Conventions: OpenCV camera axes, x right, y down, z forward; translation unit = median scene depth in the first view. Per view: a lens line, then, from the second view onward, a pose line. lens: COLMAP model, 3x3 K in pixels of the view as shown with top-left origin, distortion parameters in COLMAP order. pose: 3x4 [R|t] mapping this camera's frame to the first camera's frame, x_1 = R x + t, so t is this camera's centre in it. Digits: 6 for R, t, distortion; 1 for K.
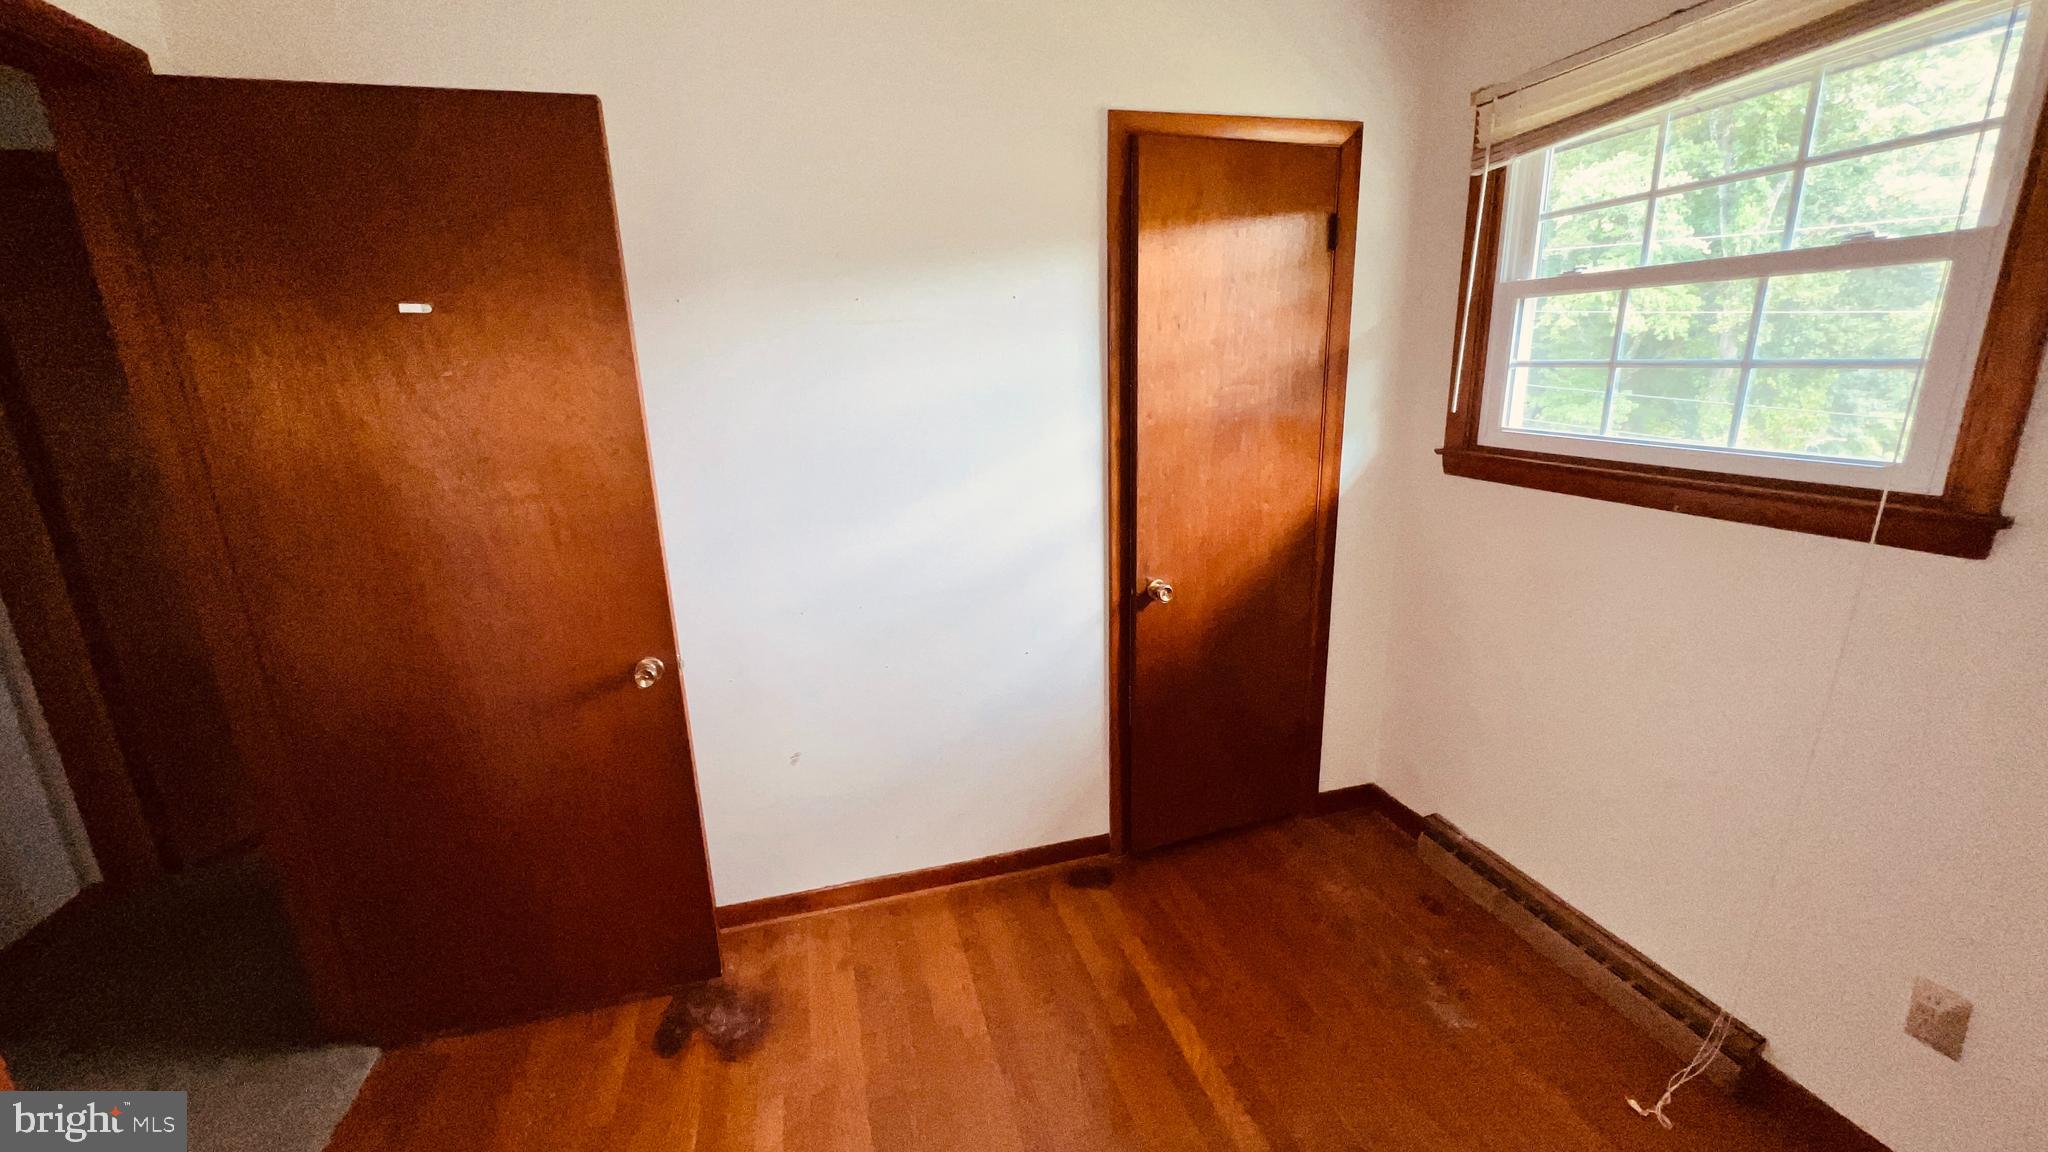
lens RADIAL K [[823.5, 0, 1019.0], [0, 823.5, 567.6], [0, 0, 1]] dist [0.000971, 0.000662]
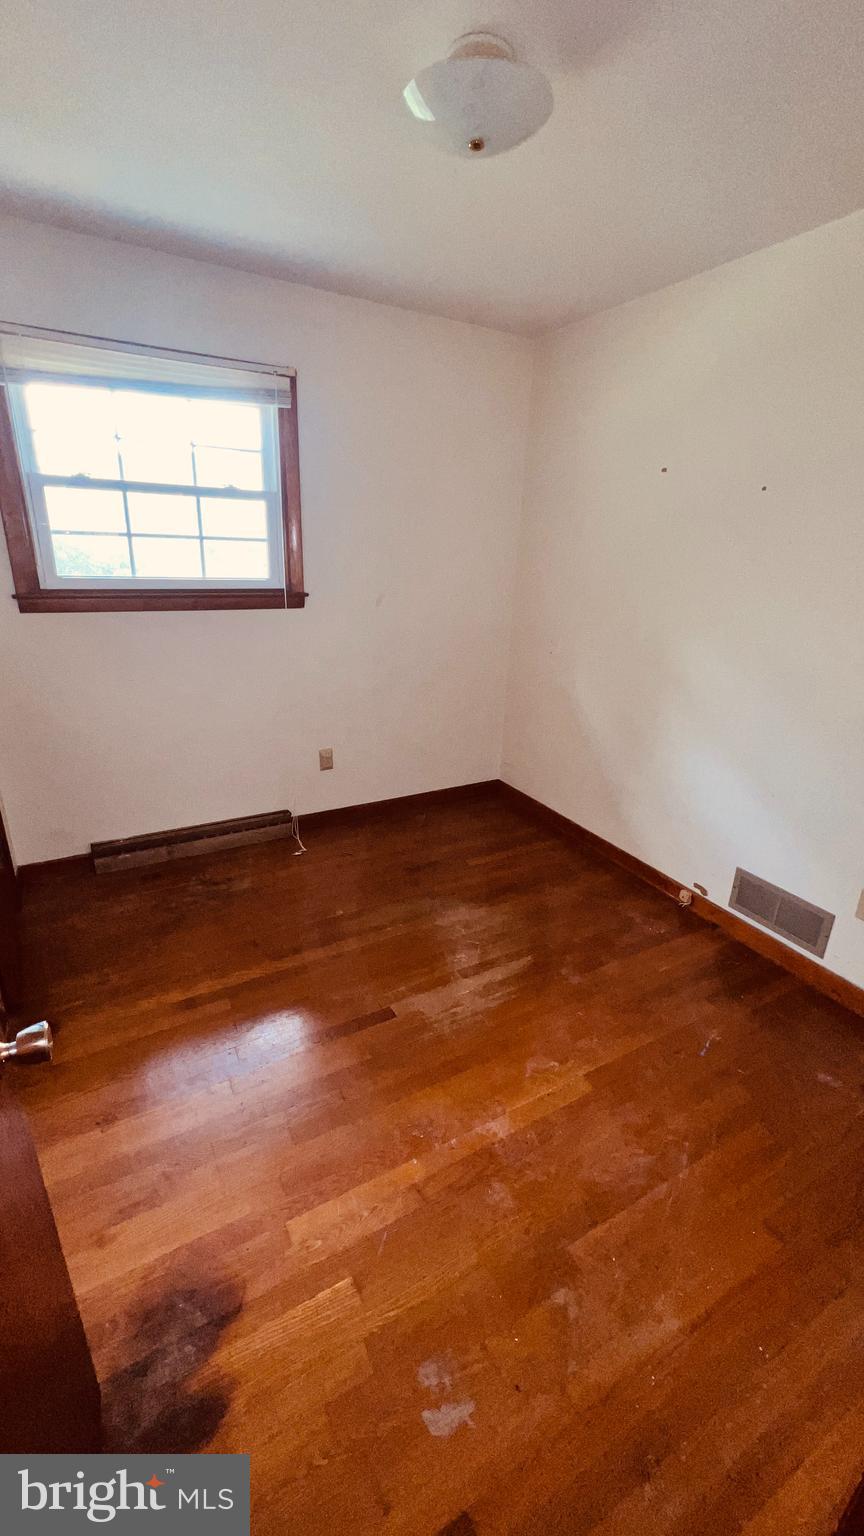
lens RADIAL K [[617.6, 0, 430.3], [0, 617.6, 773.3], [0, 0, 1]] dist [0.000971, 0.000662]
pose [[-0.245911, -0.314484, 0.916857, -0.822463], [0.212638, 0.905359, 0.367572, -0.130603], [-0.945681, 0.285349, -0.155766, 0.729484]]
